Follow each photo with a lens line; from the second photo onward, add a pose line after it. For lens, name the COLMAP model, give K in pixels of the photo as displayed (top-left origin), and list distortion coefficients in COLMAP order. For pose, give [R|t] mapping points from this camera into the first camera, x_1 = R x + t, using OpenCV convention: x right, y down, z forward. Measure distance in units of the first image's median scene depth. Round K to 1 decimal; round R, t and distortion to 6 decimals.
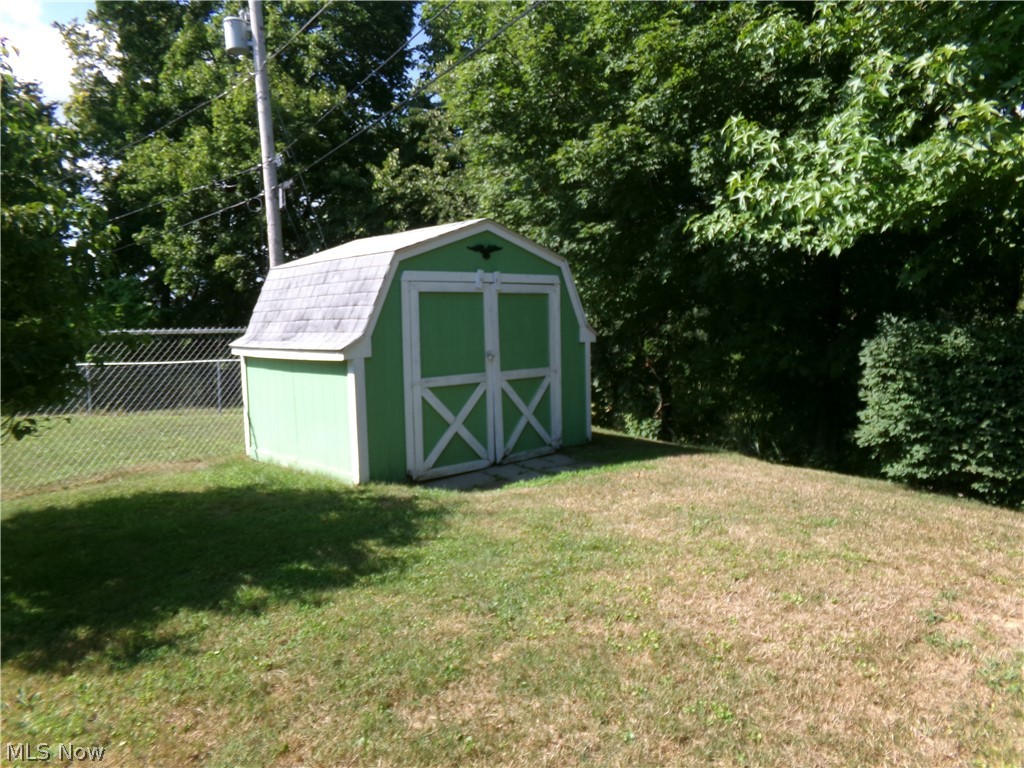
lens RADIAL K [[699.5, 0, 508.2], [0, 699.5, 390.8], [0, 0, 1]] dist [-0.039177, 0.066209]
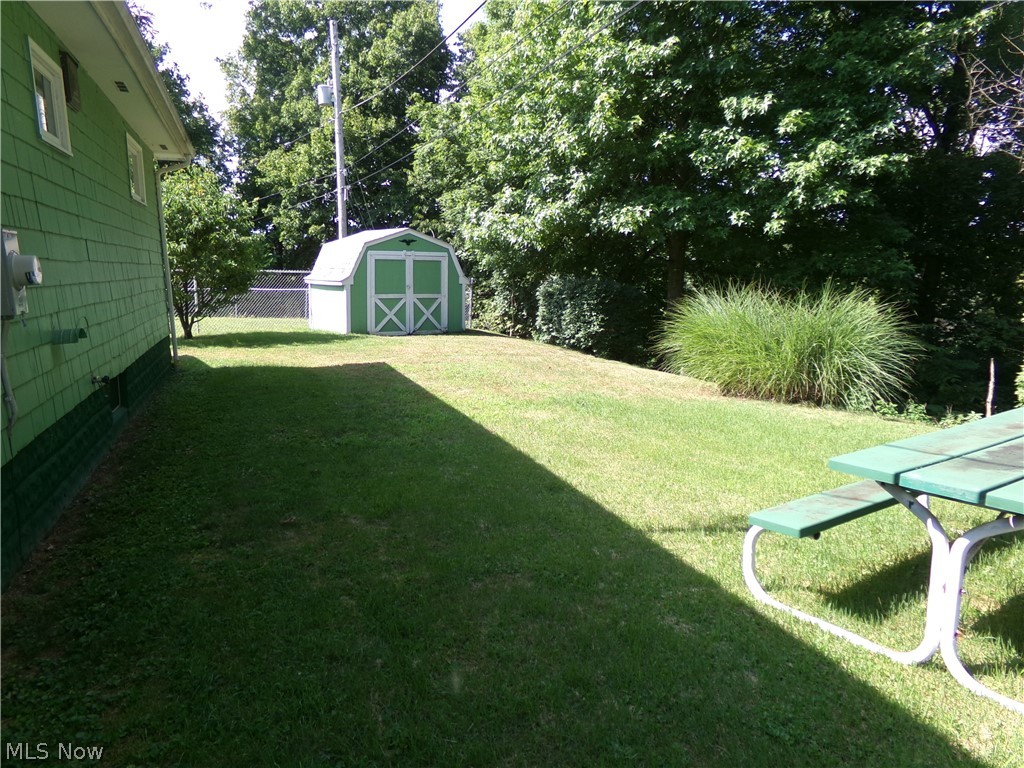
lens RADIAL K [[698.4, 0, 512.0], [0, 698.4, 384.0], [0, 0, 1]] dist [-0.037897, 0.072840]
pose [[0.989202, 0.063584, -0.132046, 0.321980], [-0.055576, 0.996435, 0.063479, 0.052565], [0.135611, -0.055455, 0.989209, -0.637791]]
